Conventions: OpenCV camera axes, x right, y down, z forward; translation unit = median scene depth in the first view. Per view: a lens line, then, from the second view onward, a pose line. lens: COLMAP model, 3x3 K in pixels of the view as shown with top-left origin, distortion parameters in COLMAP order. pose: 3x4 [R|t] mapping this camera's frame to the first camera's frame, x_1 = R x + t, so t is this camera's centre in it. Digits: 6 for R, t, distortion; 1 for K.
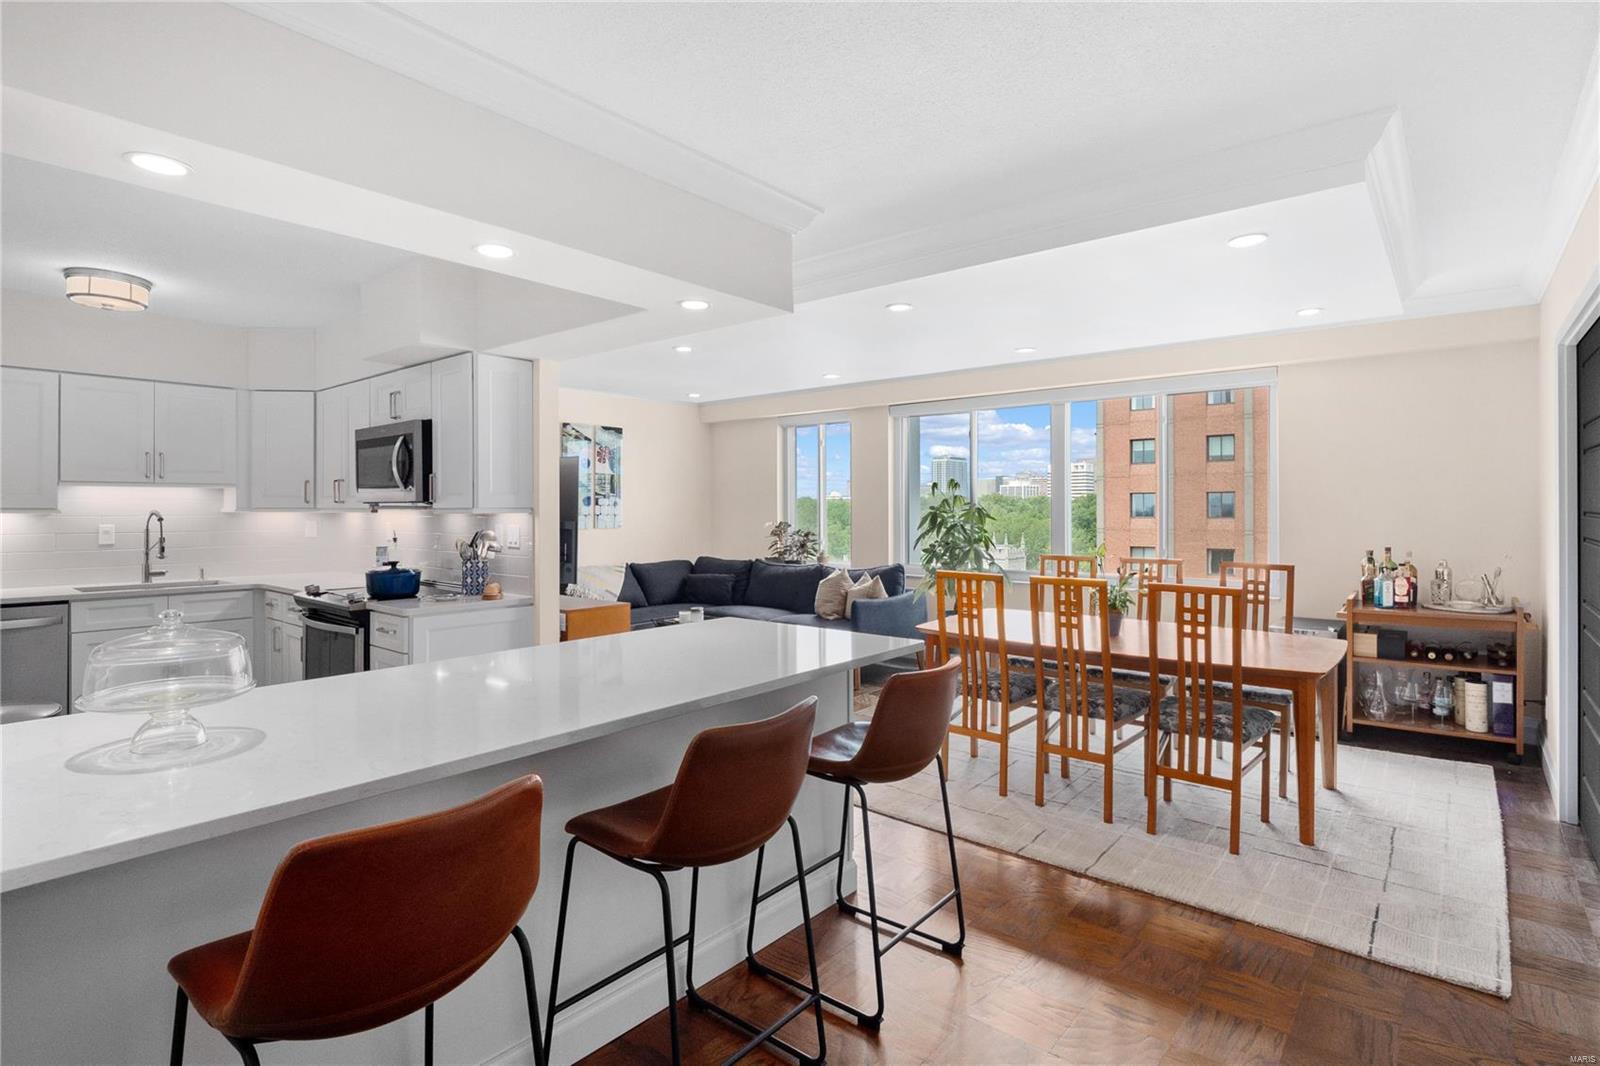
lens RADIAL K [[765.2, 0, 768.8], [0, 765.2, 510.3], [0, 0, 1]] dist [-0.003083, -0.002528]
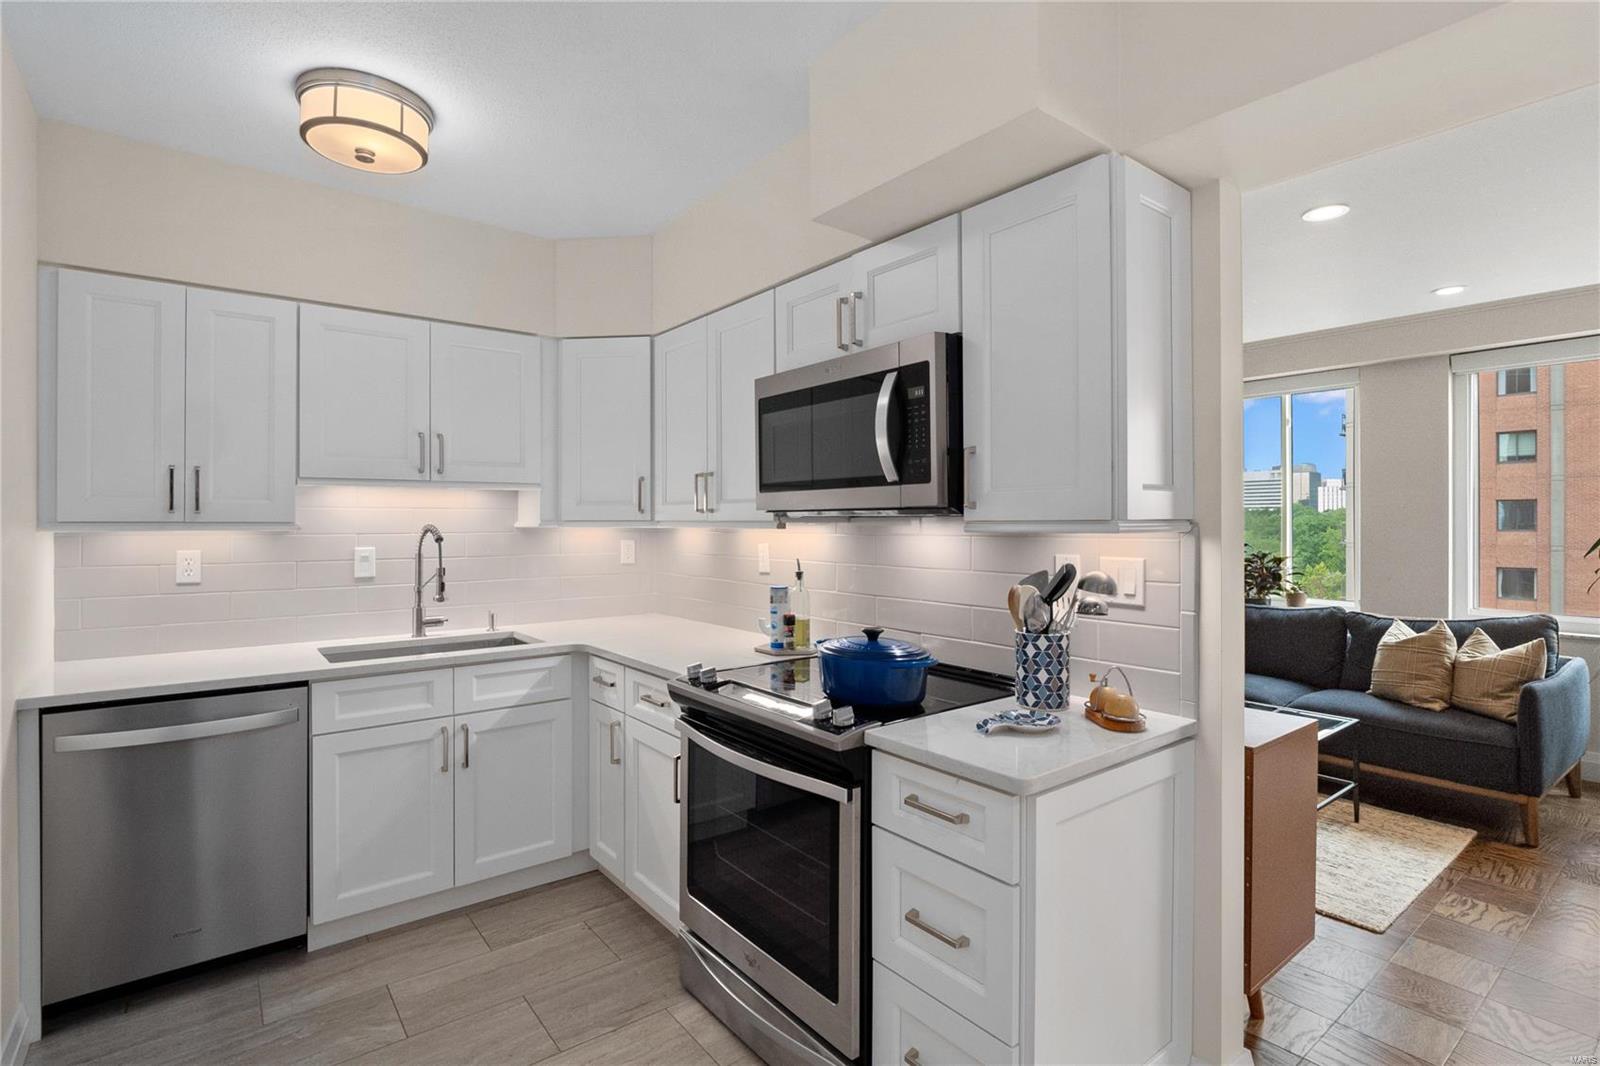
lens RADIAL K [[765.2, 0, 786.4], [0, 765.2, 524.5], [0, 0, 1]] dist [-0.003083, -0.002528]
pose [[0.977688, -0.000899, -0.210059, -0.416977], [0.001556, 0.999994, 0.002965, -0.002029], [0.210055, -0.003225, 0.977684, 0.480351]]
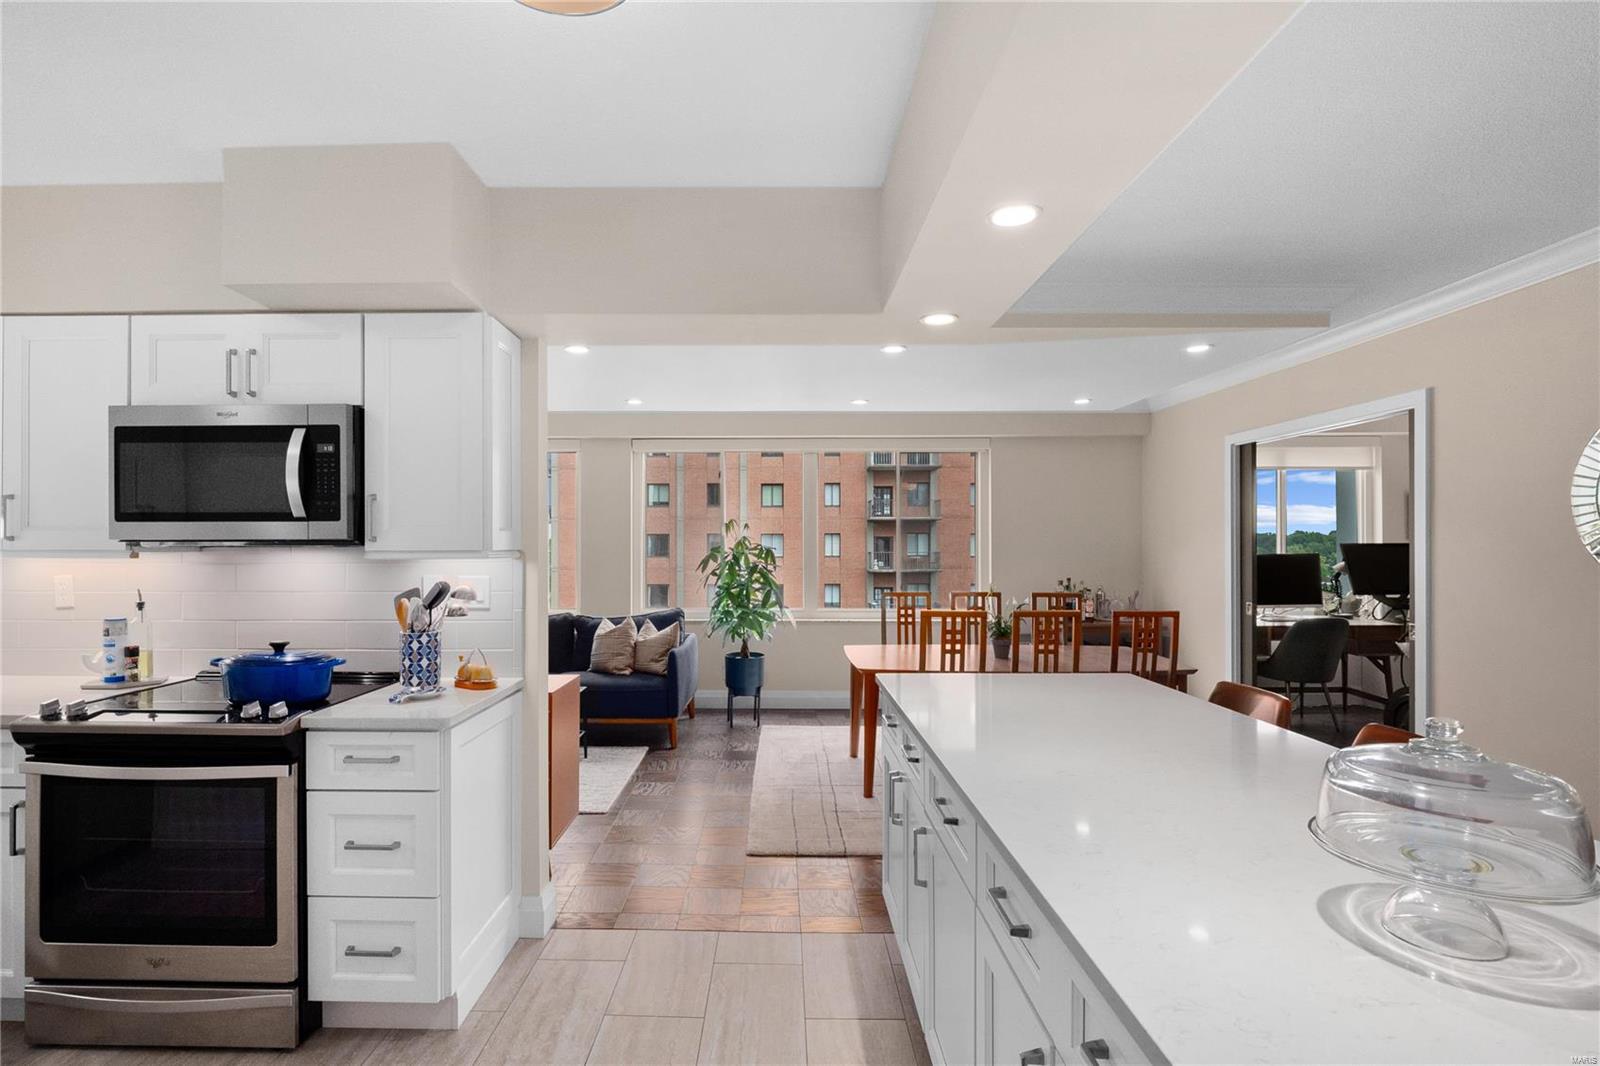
lens RADIAL K [[765.2, 0, 795.5], [0, 765.2, 544.8], [0, 0, 1]] dist [-0.003083, -0.002528]
pose [[0.744866, 0.003227, 0.667206, -0.552356], [0.001132, 0.999981, -0.006100, -0.003137], [-0.667213, 0.005298, 0.744848, 0.289000]]
